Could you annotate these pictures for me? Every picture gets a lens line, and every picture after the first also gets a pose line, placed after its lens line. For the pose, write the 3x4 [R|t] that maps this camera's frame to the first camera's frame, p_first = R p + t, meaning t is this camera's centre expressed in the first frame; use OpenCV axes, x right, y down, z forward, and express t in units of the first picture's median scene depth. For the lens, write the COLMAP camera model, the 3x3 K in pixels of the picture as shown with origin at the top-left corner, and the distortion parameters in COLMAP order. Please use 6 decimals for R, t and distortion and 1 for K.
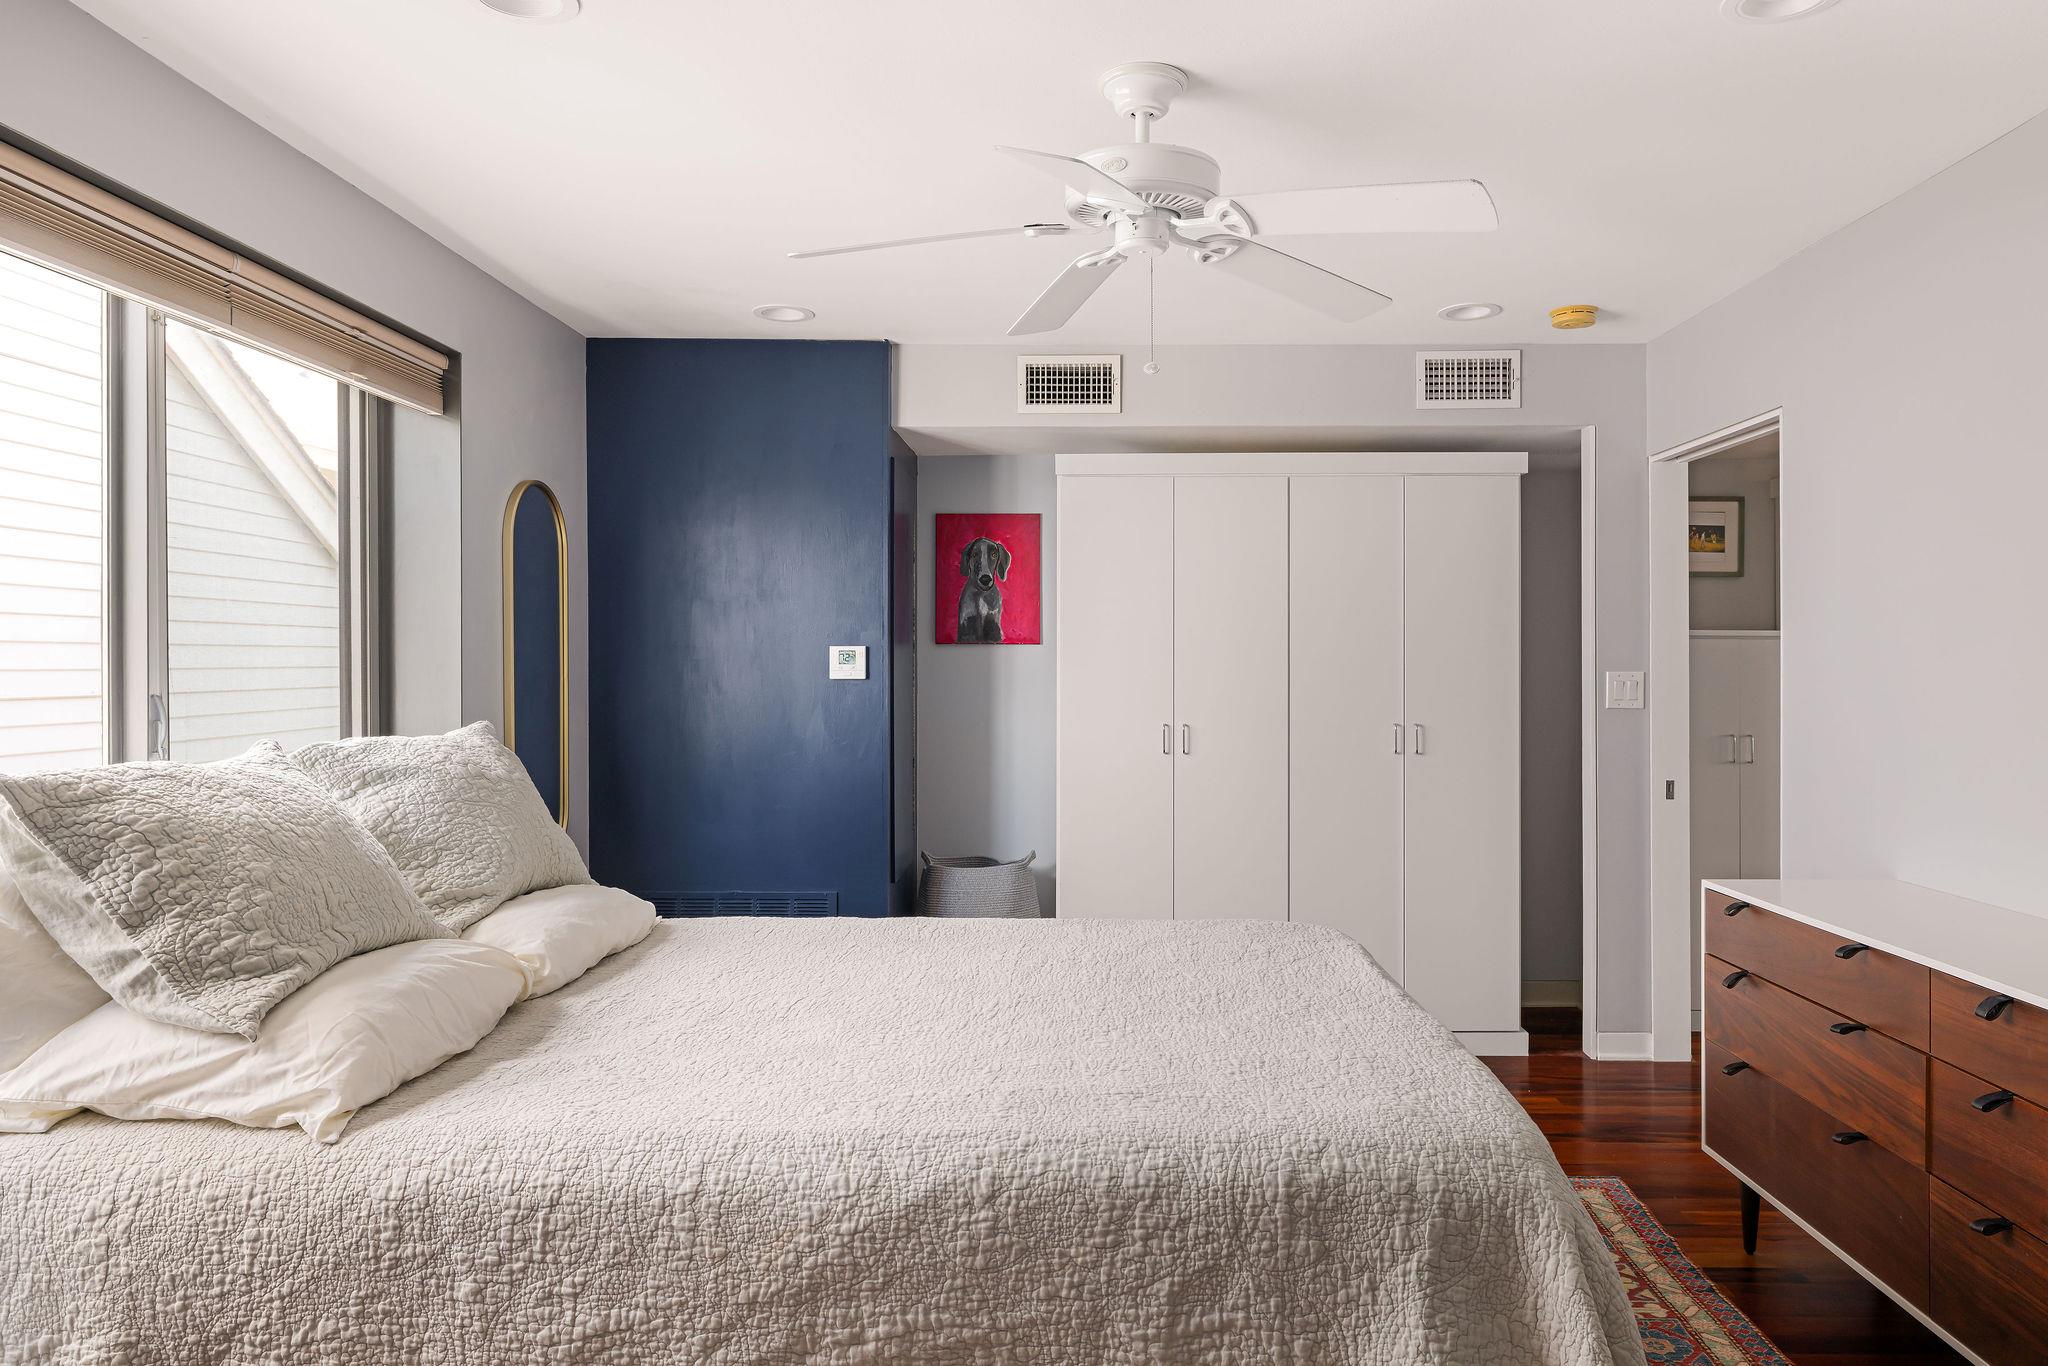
lens RADIAL K [[1359.5, 0, 1021.0], [0, 1359.5, 669.3], [0, 0, 1]] dist [0.000974, -0.000964]
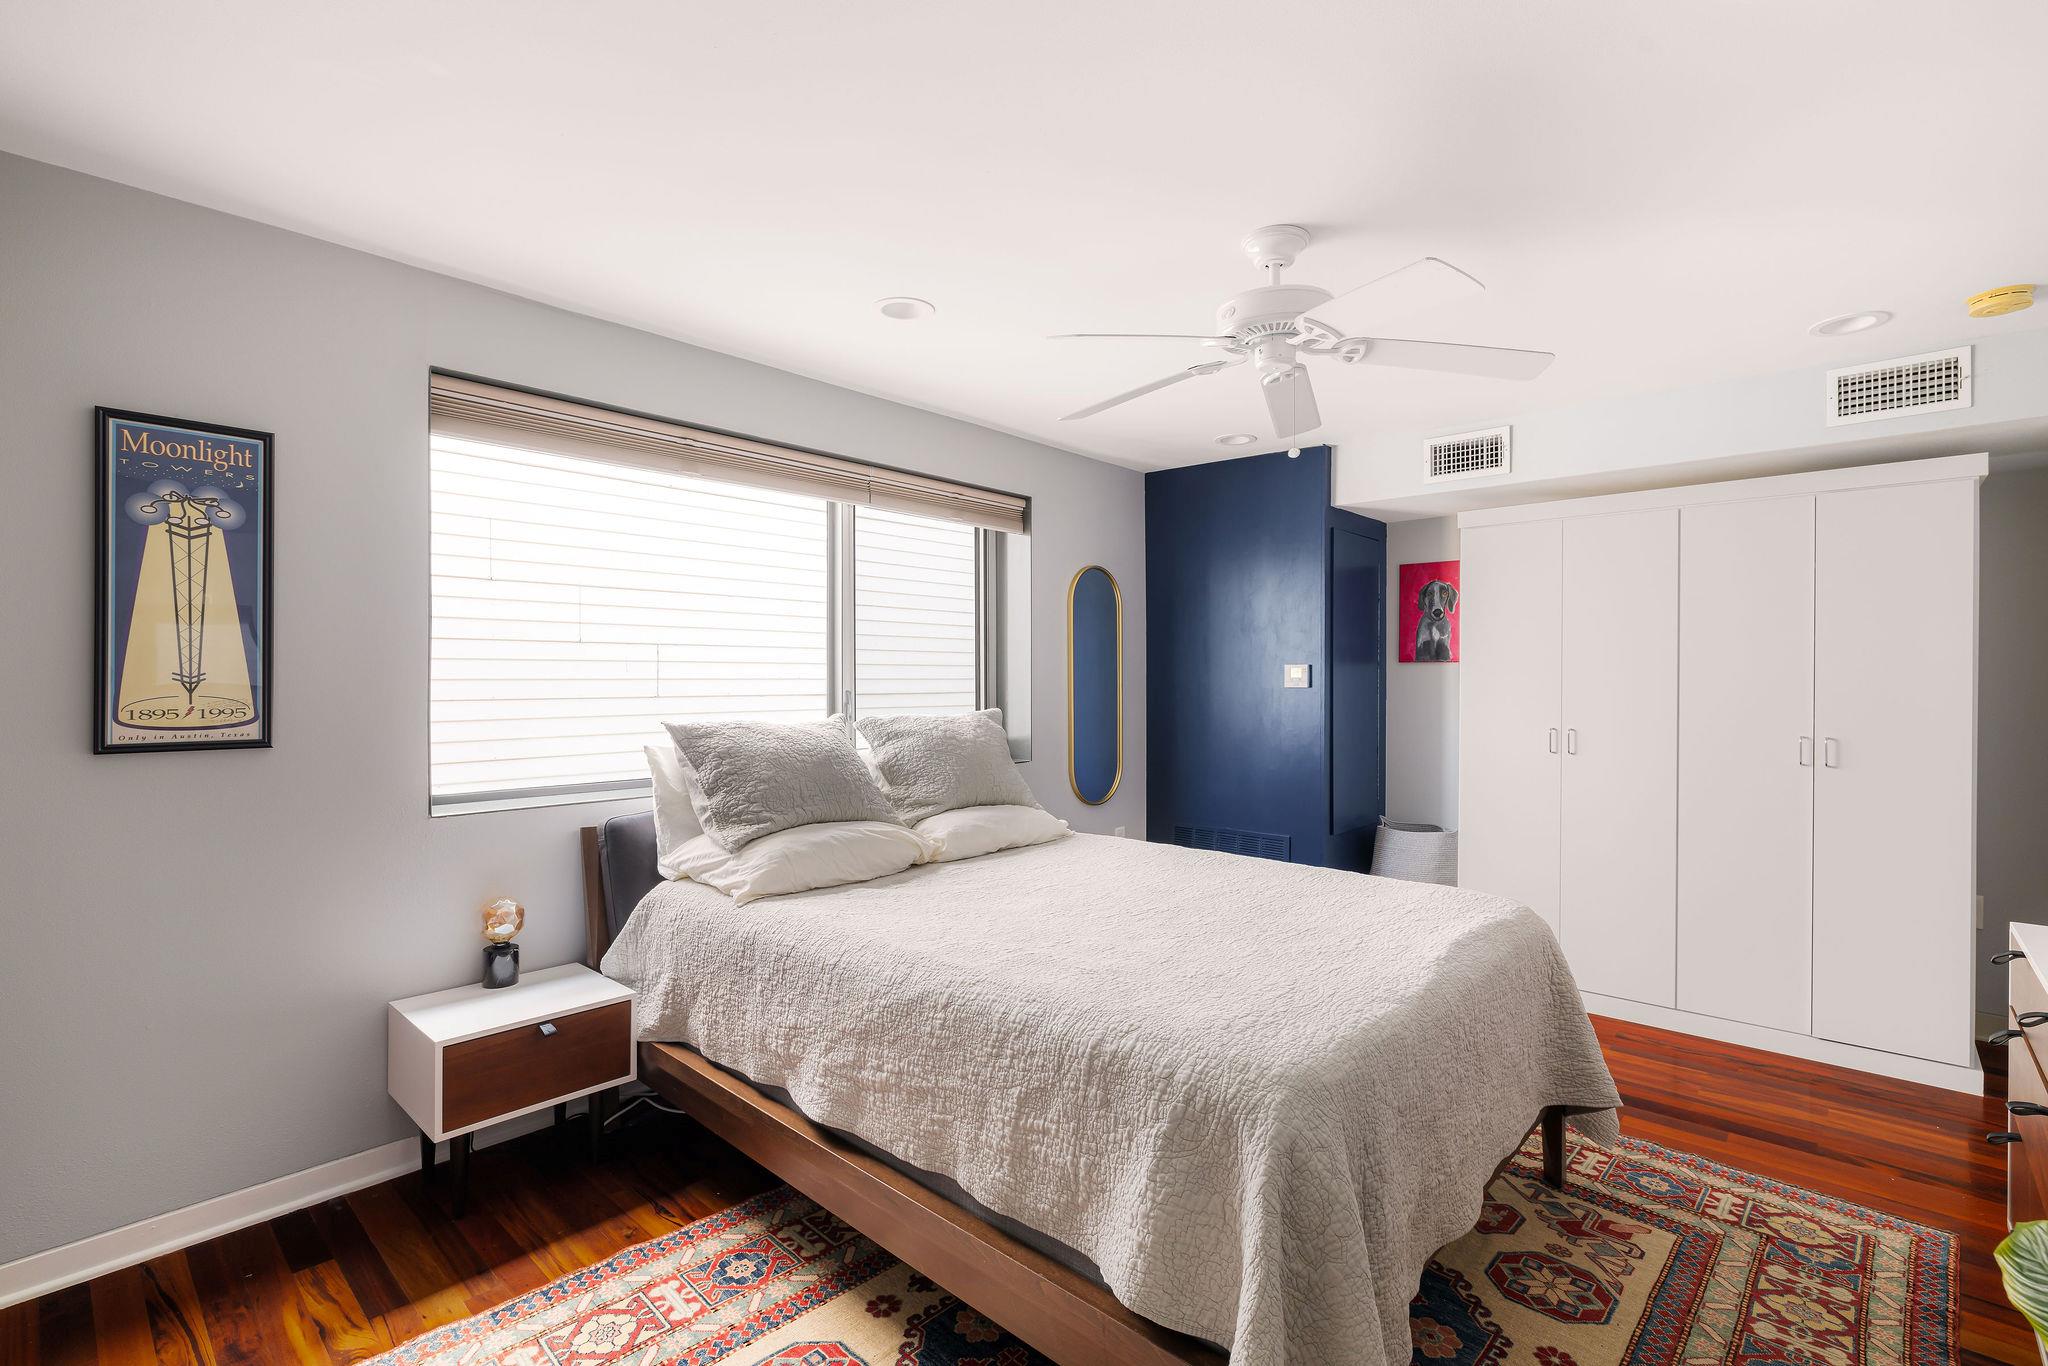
lens RADIAL K [[913.6, 0, 1024.0], [0, 913.6, 683.0], [0, 0, 1]] dist [-0.001554, 0.000060]
pose [[0.754668, 0.006849, -0.656071, 0.688369], [-0.005383, 0.999976, 0.004247, -0.000239], [0.656085, 0.000326, 0.754687, 0.221059]]
